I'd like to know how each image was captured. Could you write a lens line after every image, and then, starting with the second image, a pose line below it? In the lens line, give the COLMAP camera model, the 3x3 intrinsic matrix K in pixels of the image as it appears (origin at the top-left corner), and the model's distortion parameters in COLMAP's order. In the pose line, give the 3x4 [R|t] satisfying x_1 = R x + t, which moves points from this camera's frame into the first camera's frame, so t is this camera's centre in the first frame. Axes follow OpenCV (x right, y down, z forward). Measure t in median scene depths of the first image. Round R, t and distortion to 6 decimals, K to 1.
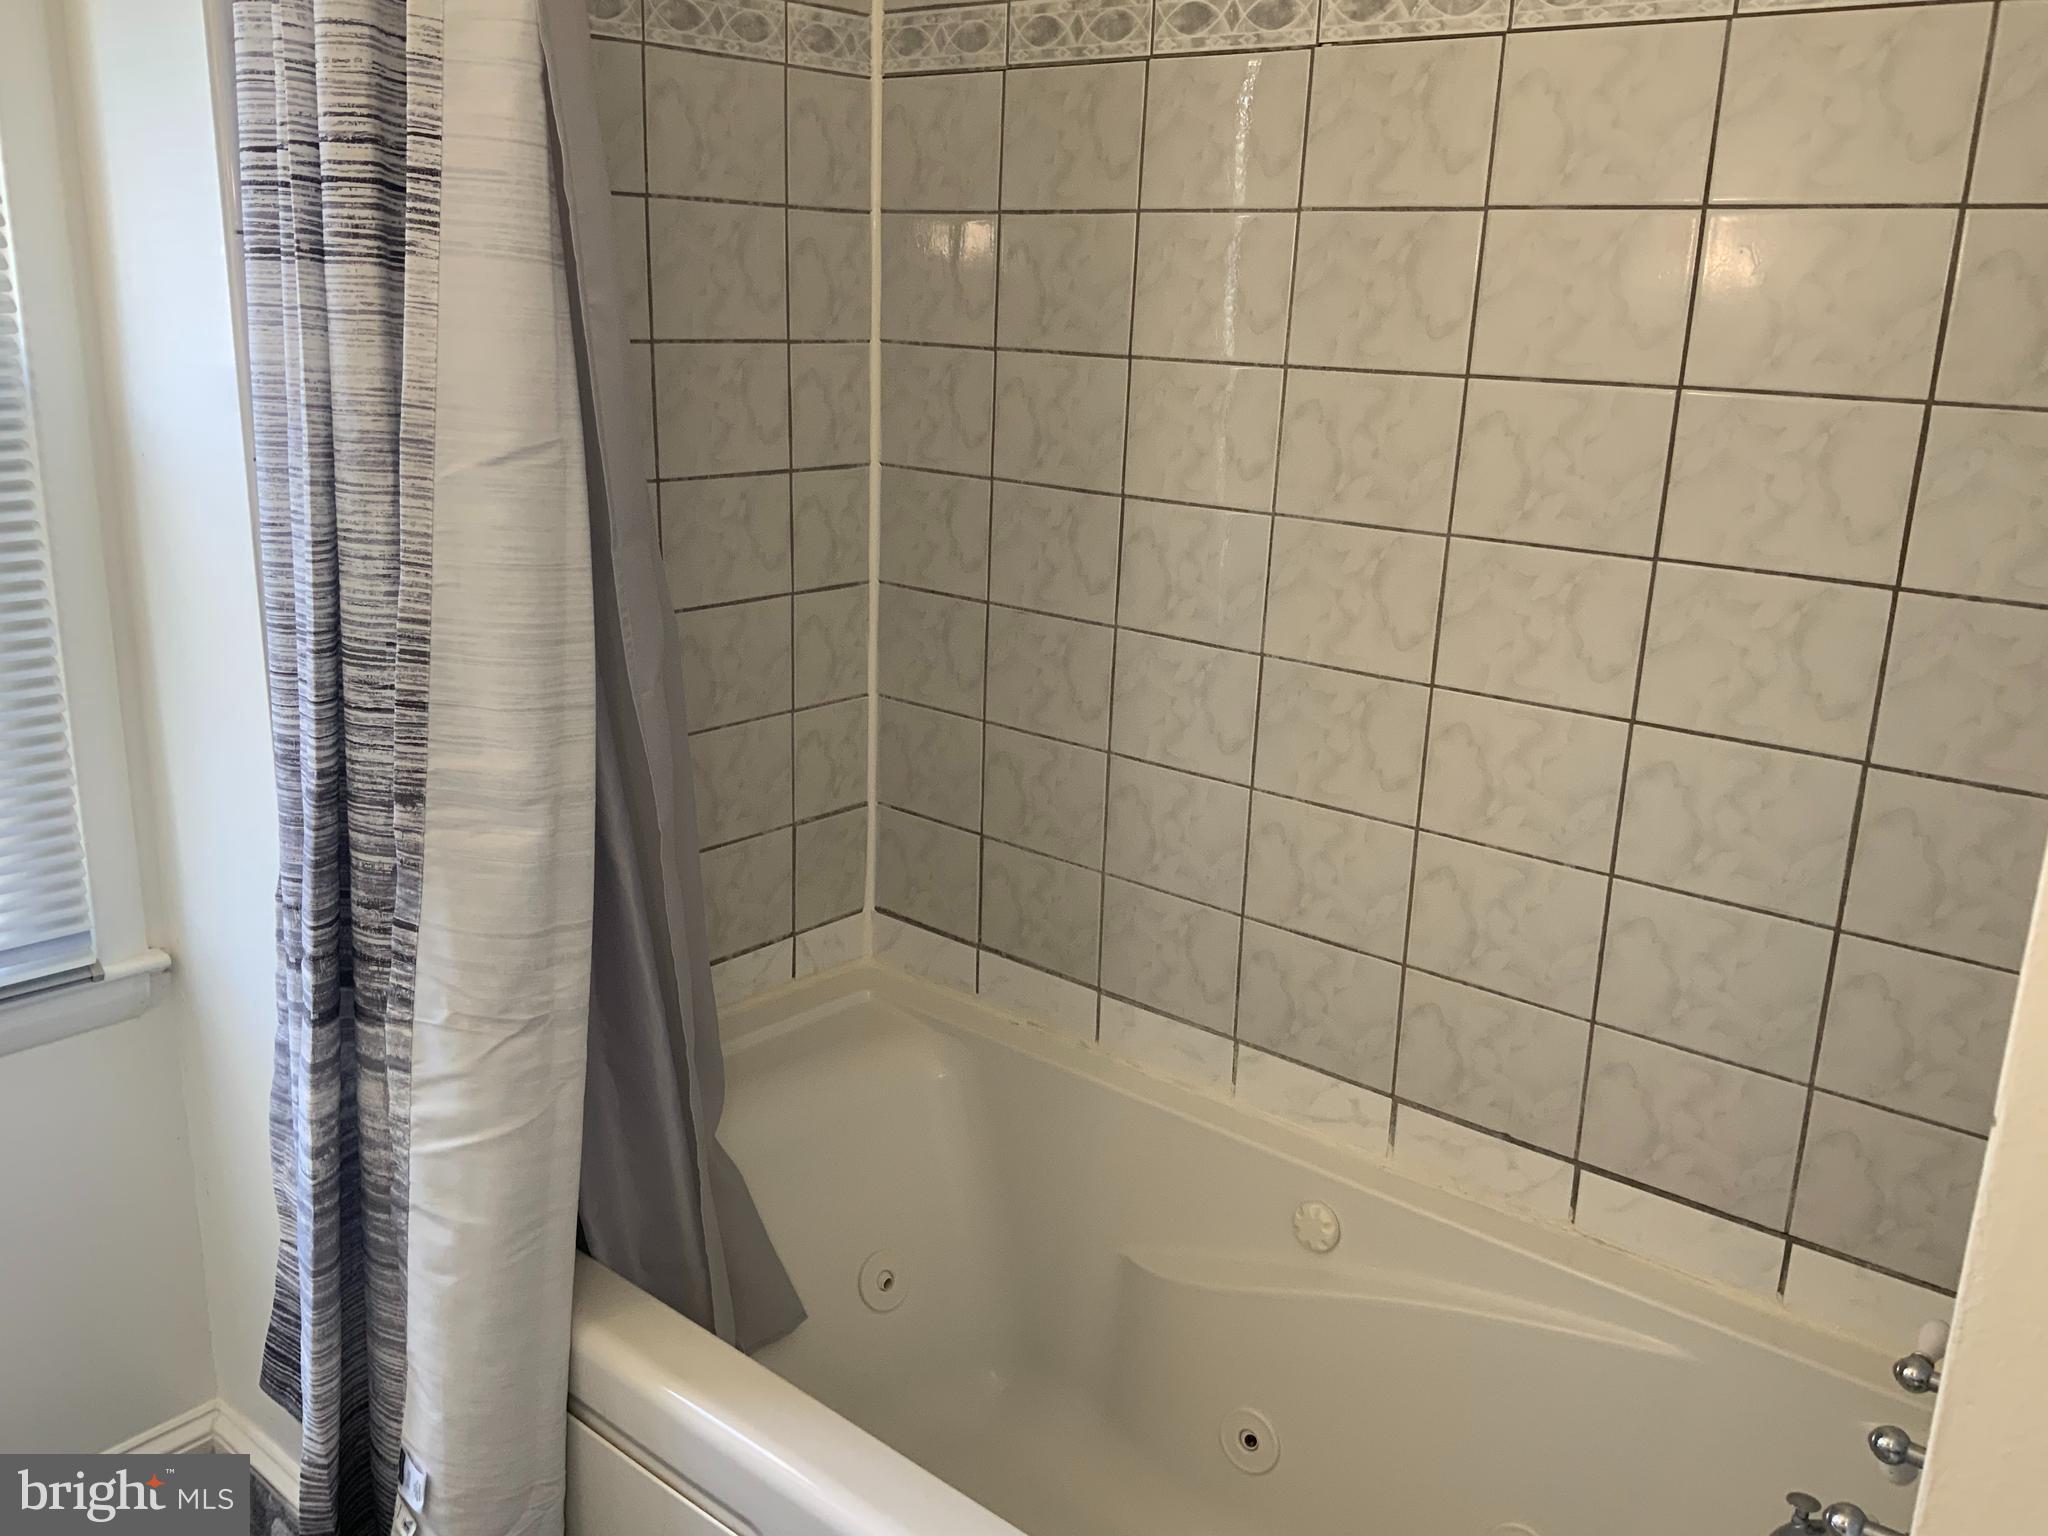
lens RADIAL K [[1708.1, 0, 1012.0], [0, 1708.1, 760.3], [0, 0, 1]] dist [0.098072, -0.190155]
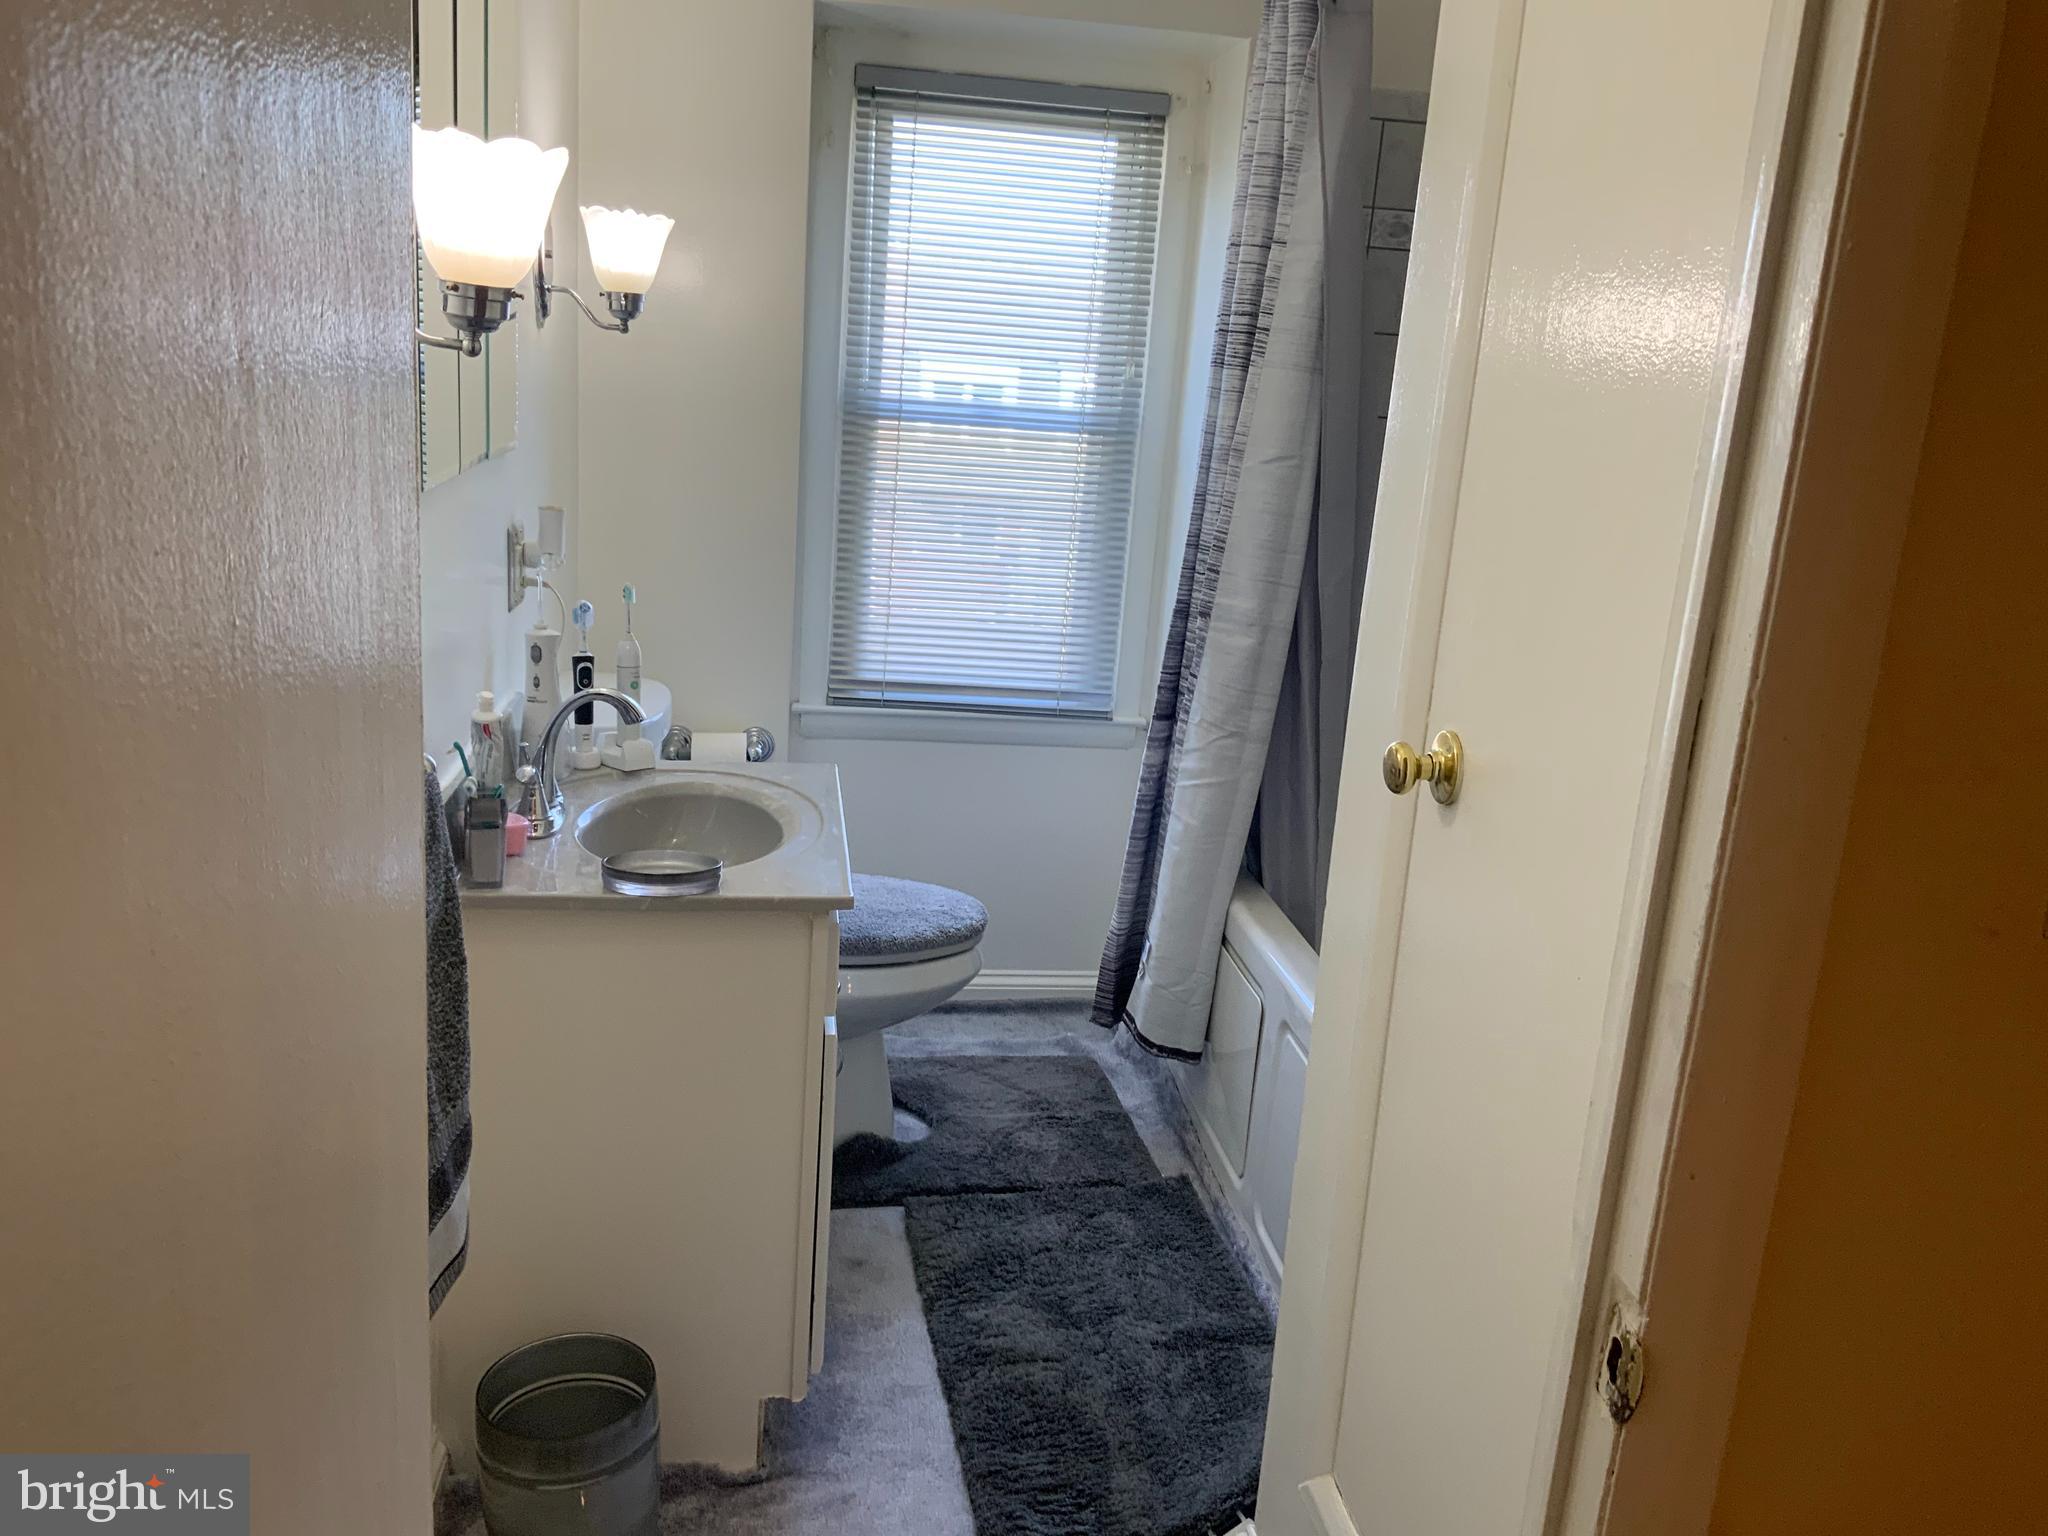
lens RADIAL K [[1708.1, 0, 1012.0], [0, 1708.1, 760.3], [0, 0, 1]] dist [0.098072, -0.190155]
pose [[0.734032, 0.188469, -0.652439, 0.683388], [-0.233202, 0.972253, 0.018488, 0.163543], [0.637820, 0.138579, 0.757616, -0.564106]]
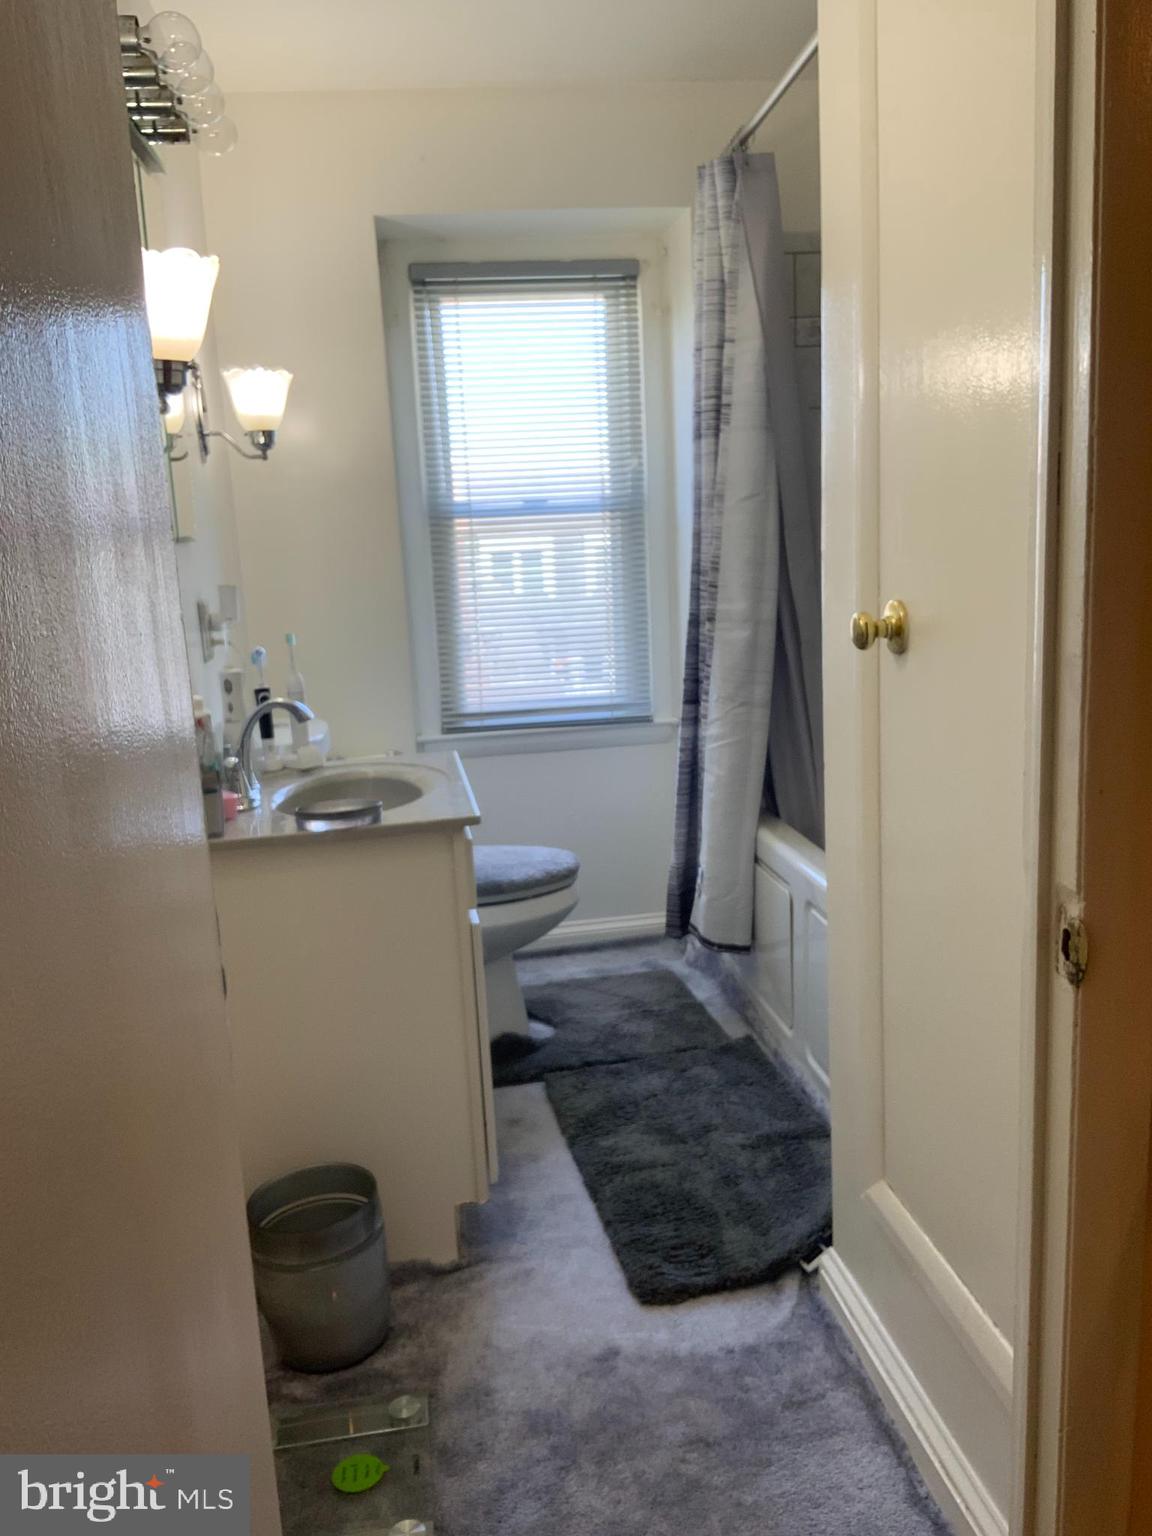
lens RADIAL K [[1291.5, 0, 572.4], [0, 1291.5, 772.8], [0, 0, 1]] dist [0.097248, -0.200662]
pose [[0.746150, 0.063699, -0.662724, 0.716489], [-0.112590, 0.993148, -0.031305, 0.284817], [0.656189, 0.097974, 0.748209, -0.581394]]
